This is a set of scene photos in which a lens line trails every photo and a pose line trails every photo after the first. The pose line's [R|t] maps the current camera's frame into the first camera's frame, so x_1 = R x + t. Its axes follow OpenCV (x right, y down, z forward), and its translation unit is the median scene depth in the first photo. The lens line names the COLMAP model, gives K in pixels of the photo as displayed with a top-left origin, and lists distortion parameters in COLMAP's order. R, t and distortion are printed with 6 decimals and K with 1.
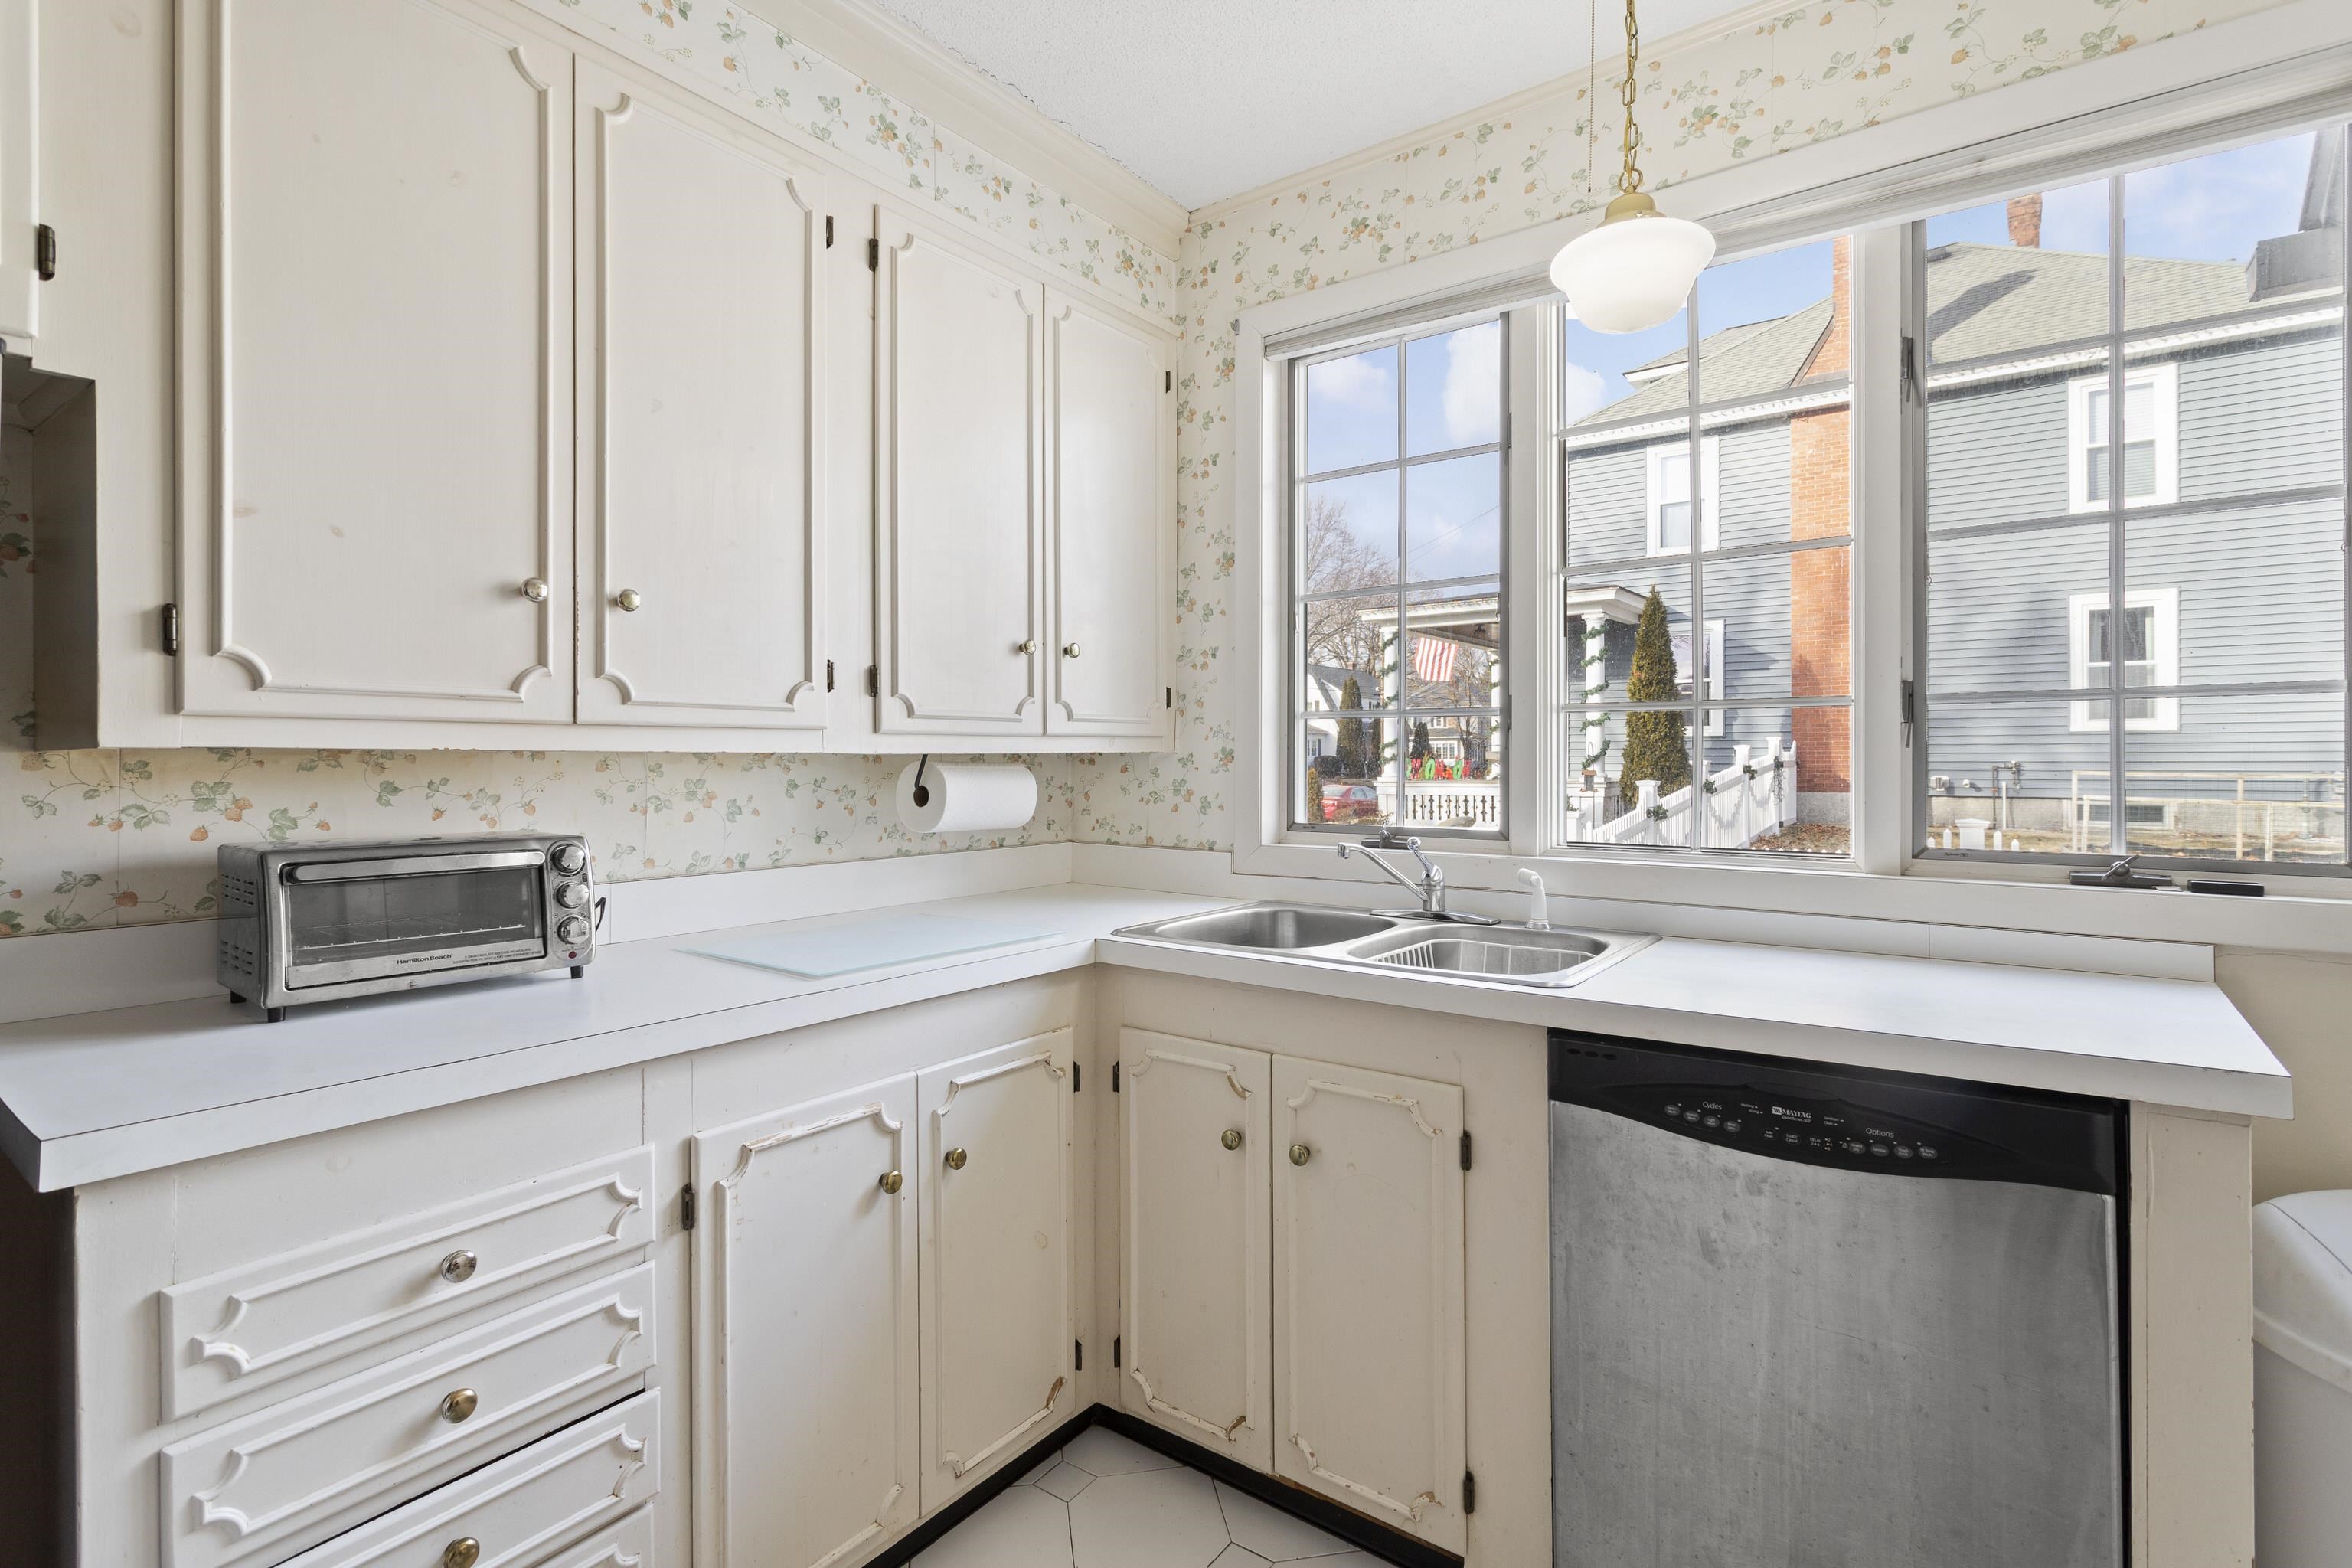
lens RADIAL K [[1116.9, 0, 1186.7], [0, 1116.9, 758.7], [0, 0, 1]] dist [-0.000242, 0.001766]
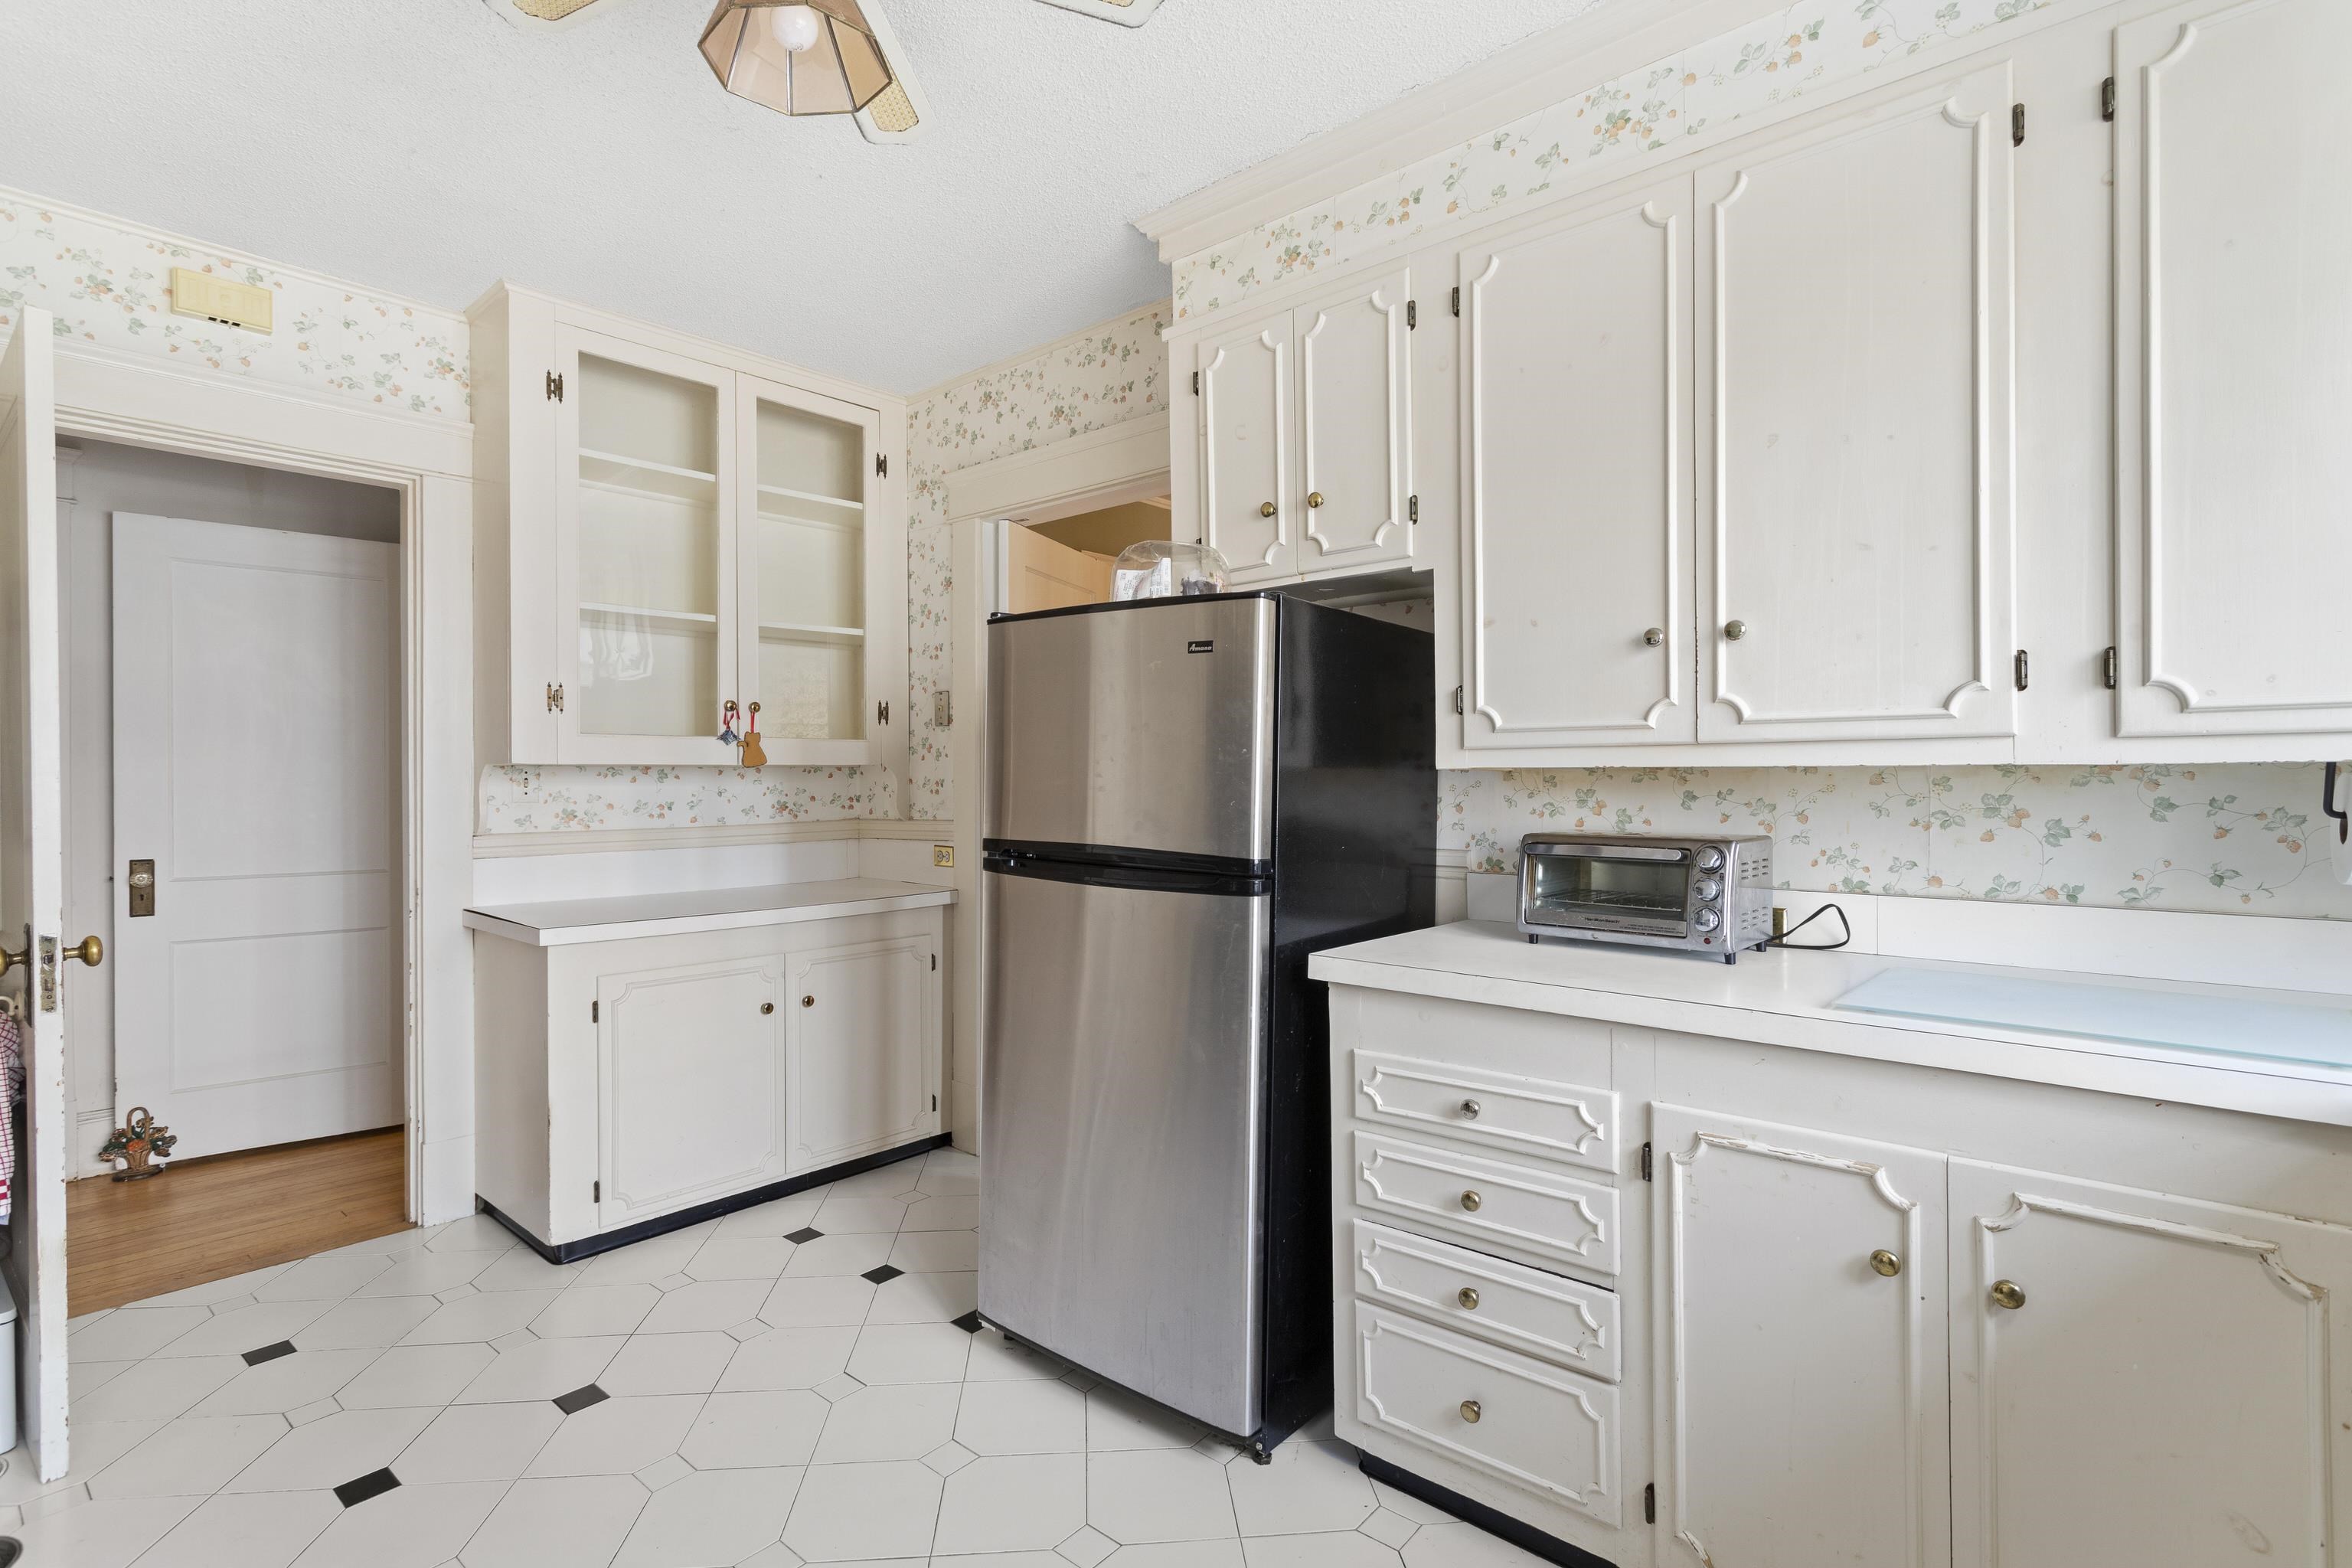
lens RADIAL K [[1116.9, 0, 1161.7], [0, 1116.9, 785.5], [0, 0, 1]] dist [-0.000242, 0.001766]
pose [[-0.095338, 0.007774, -0.995415, 0.578602], [0.006533, 0.999953, 0.007183, 0.000435], [0.995424, -0.005818, -0.095384, 0.473452]]
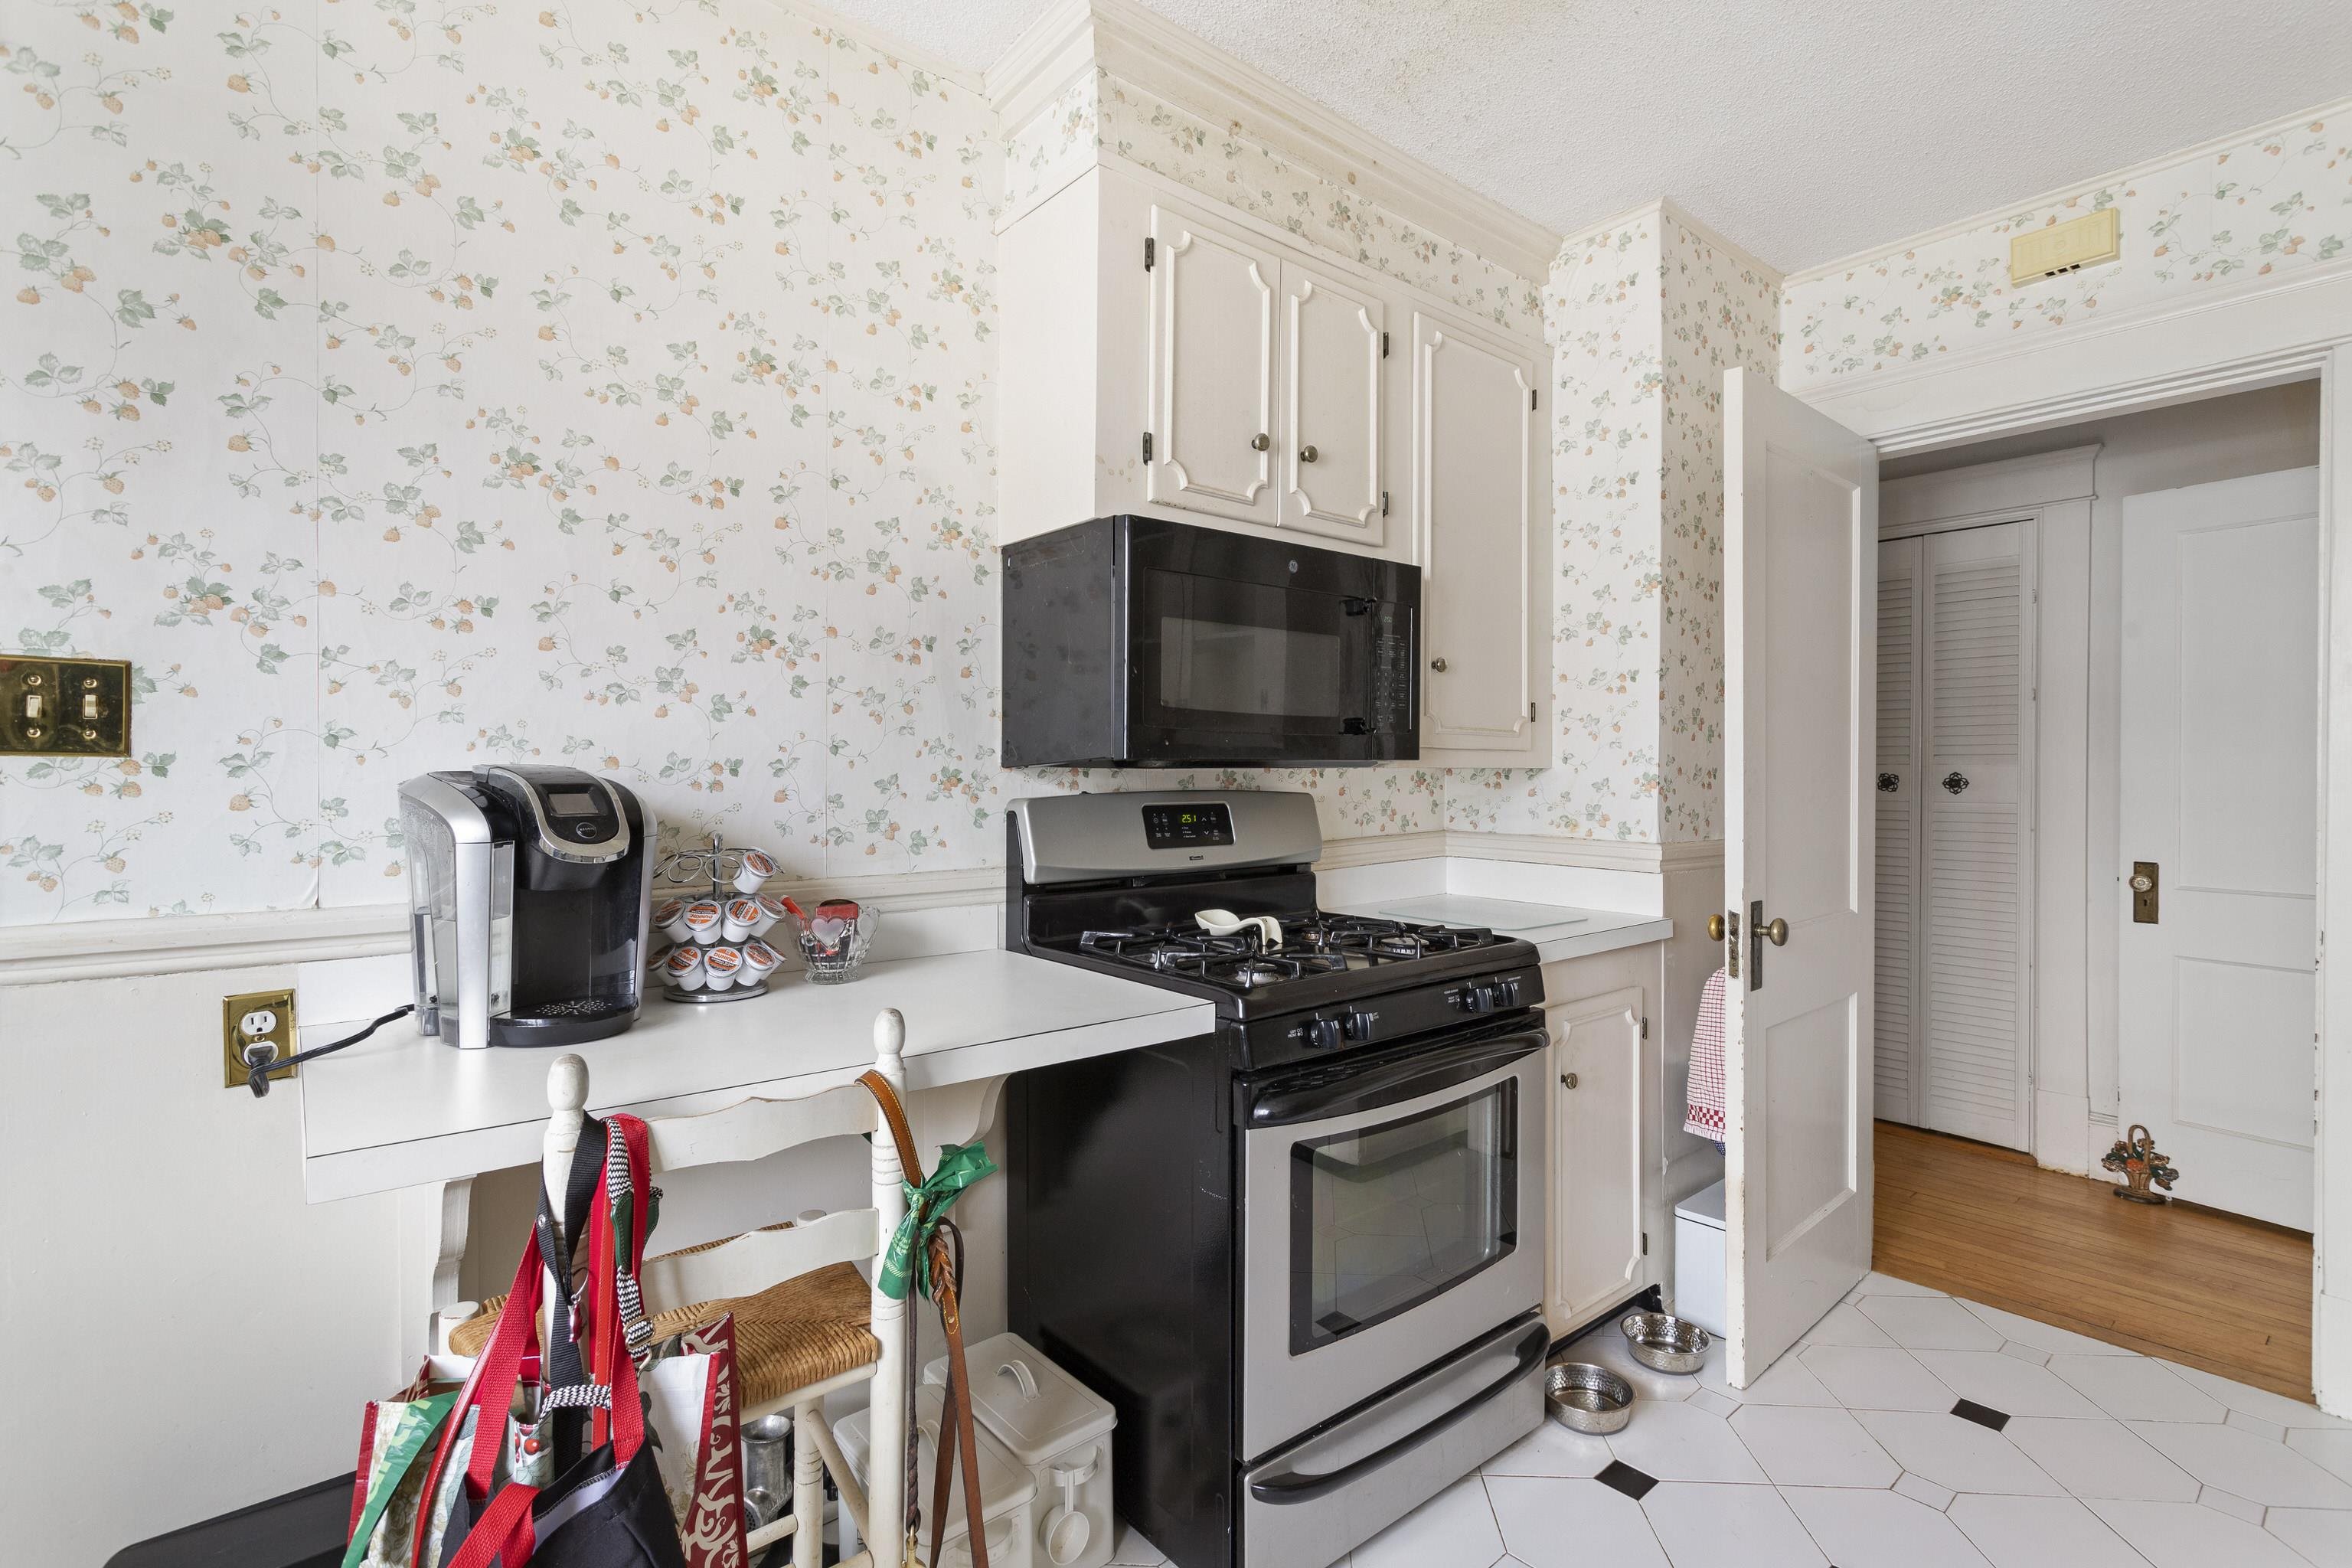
lens RADIAL K [[1116.9, 0, 1181.9], [0, 1116.9, 775.6], [0, 0, 1]] dist [-0.000242, 0.001766]
pose [[-0.973270, -0.002920, 0.229644, -0.082119], [-0.003029, 0.999995, -0.000121, -0.003274], [-0.229643, -0.000813, -0.973275, 0.647868]]
